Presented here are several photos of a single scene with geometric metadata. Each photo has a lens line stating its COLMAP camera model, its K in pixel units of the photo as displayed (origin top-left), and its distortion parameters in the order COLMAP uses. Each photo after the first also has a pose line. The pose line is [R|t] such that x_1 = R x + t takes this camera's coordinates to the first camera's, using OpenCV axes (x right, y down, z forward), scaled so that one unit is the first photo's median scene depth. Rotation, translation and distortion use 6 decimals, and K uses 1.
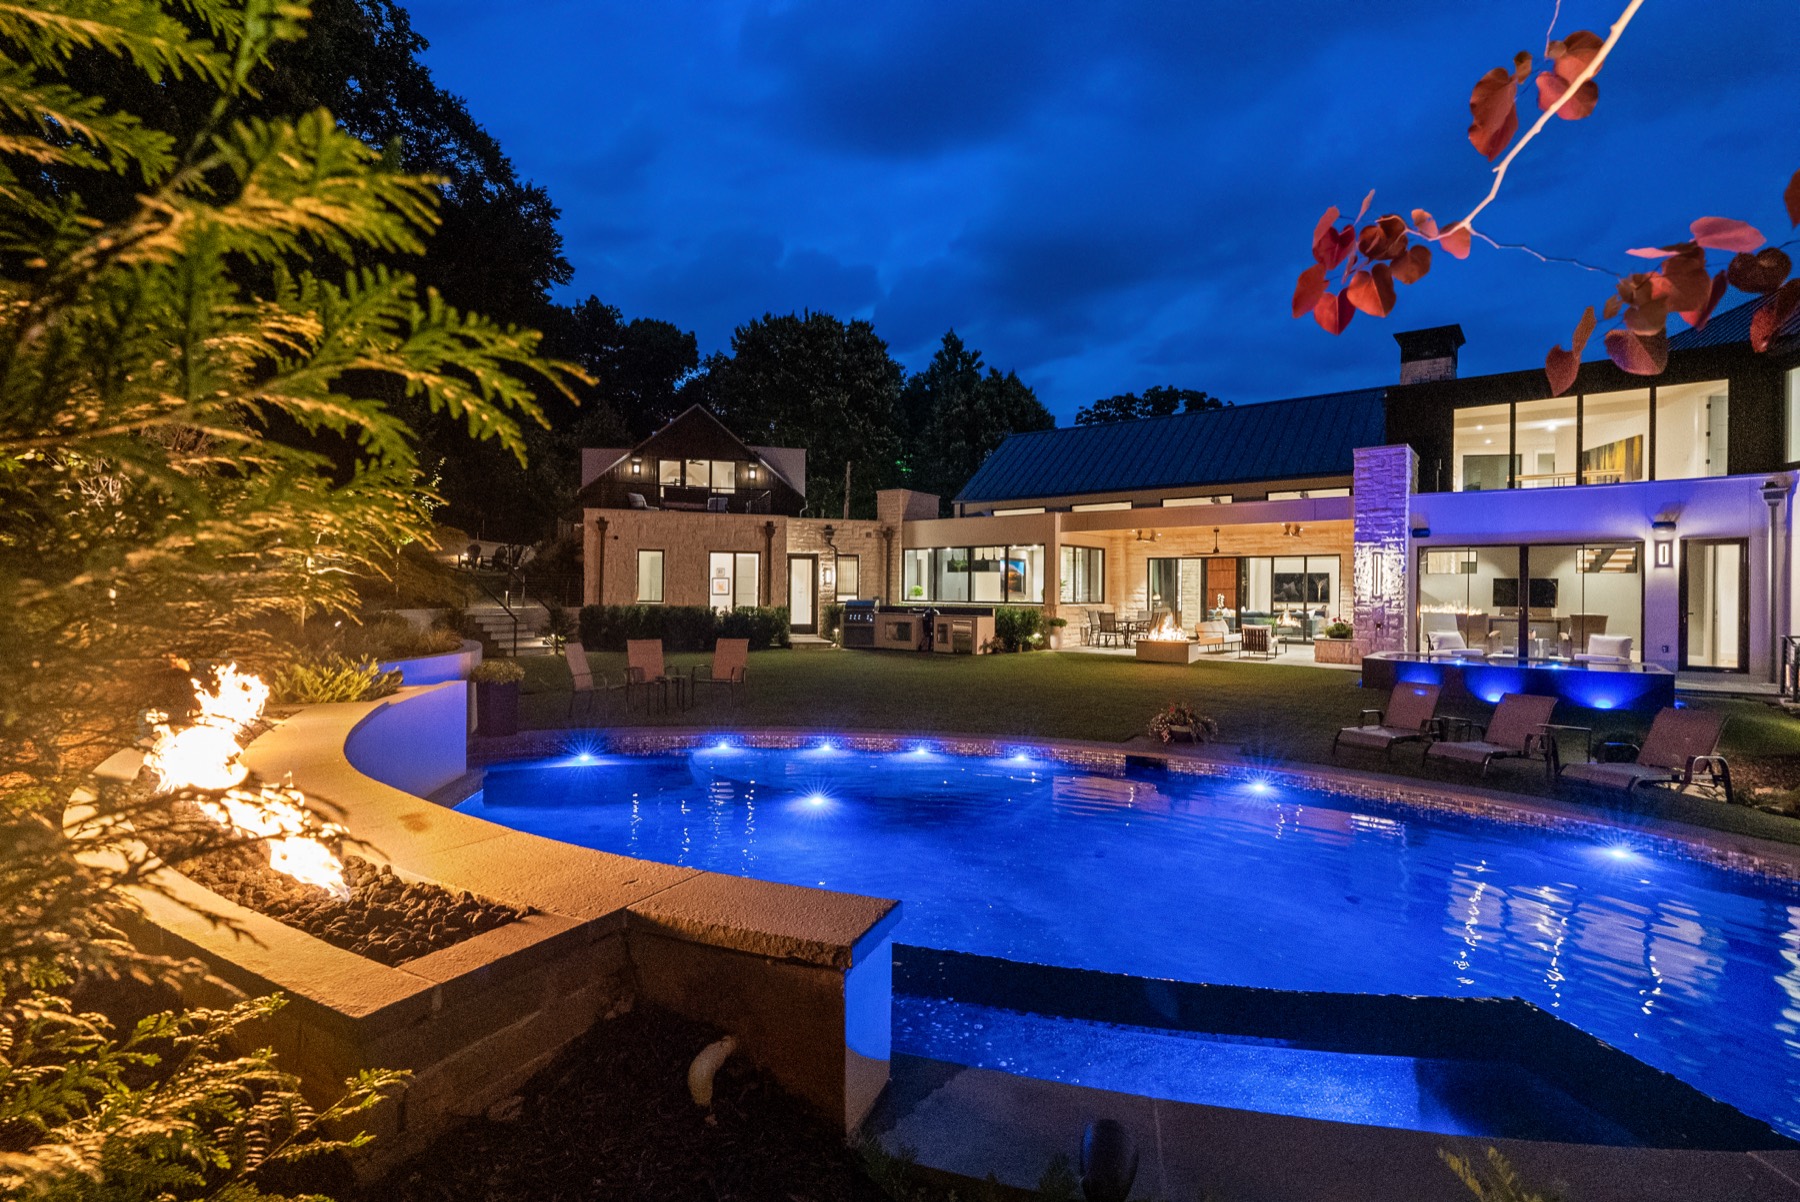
lens RADIAL K [[824.0, 0, 903.9], [0, 824.0, 596.1], [0, 0, 1]] dist [-0.015915, -0.000486]
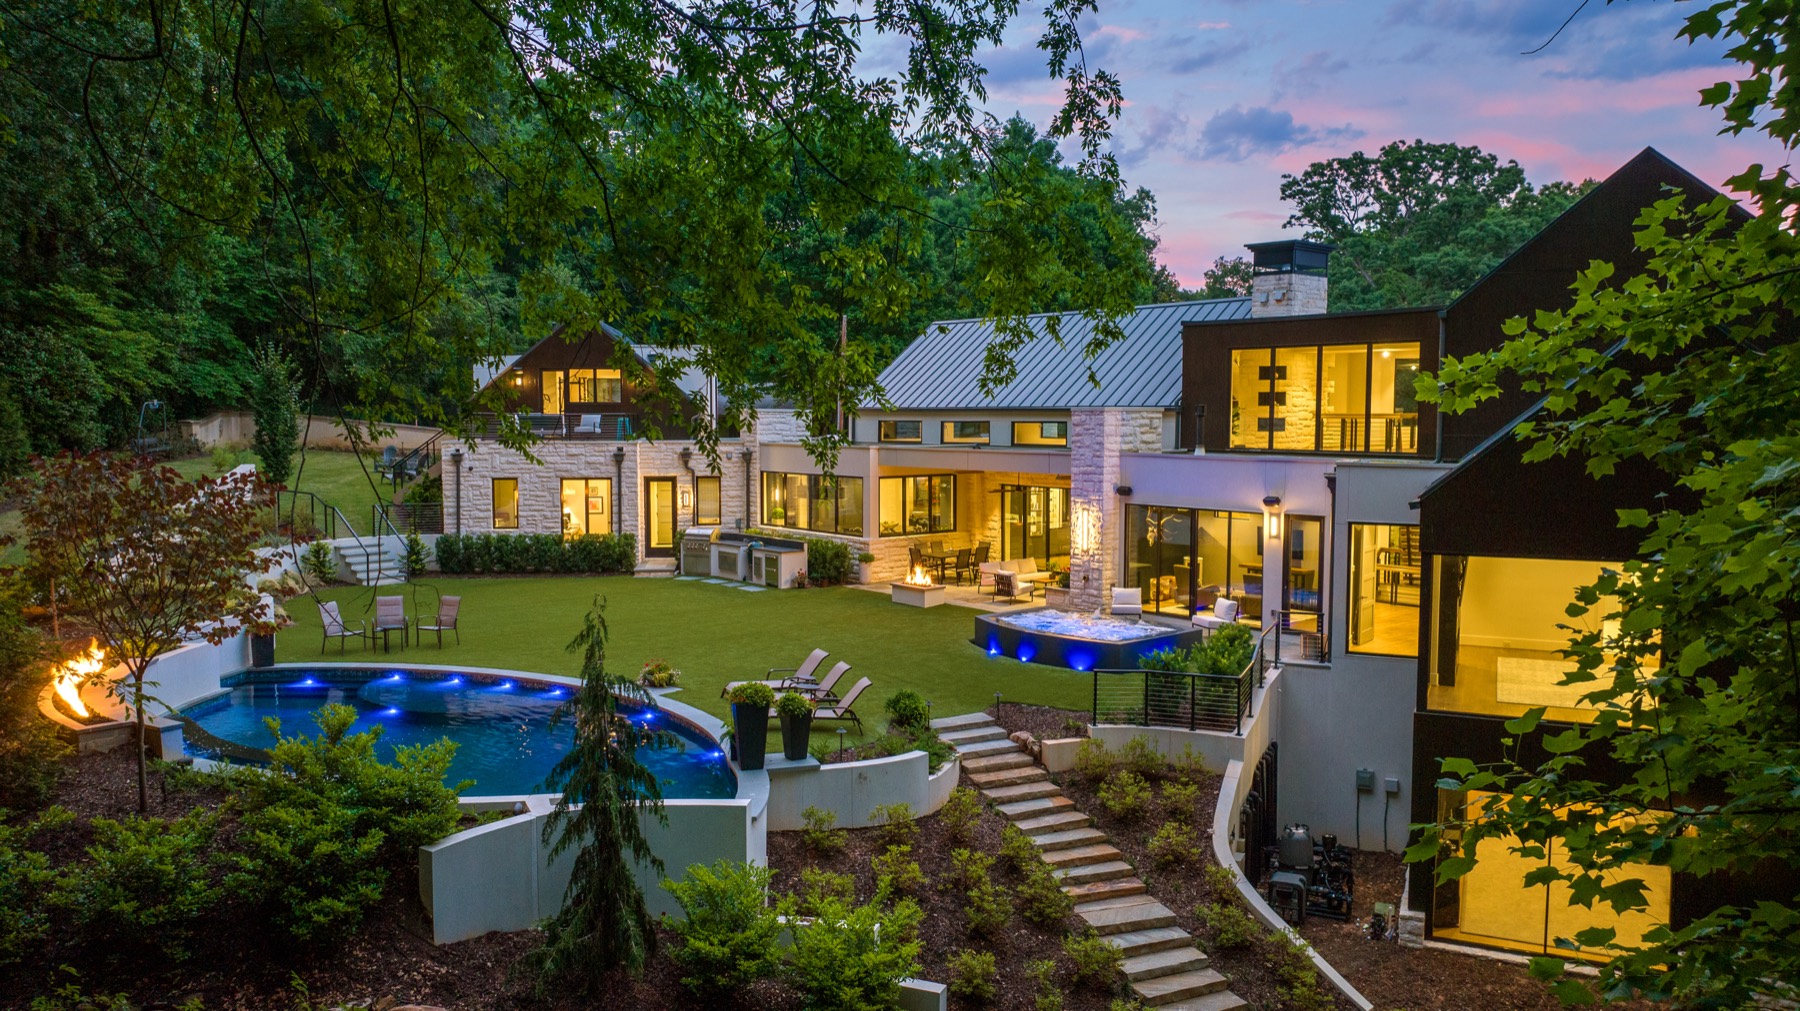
lens RADIAL K [[1291.2, 0, 897.5], [0, 1291.2, 509.1], [0, 0, 1]] dist [-0.000156, 0.000712]
pose [[0.979933, 0.005997, -0.199235, 0.489006], [0.007209, 0.997827, 0.065494, -0.118306], [0.199194, -0.065616, 0.977761, -0.482366]]
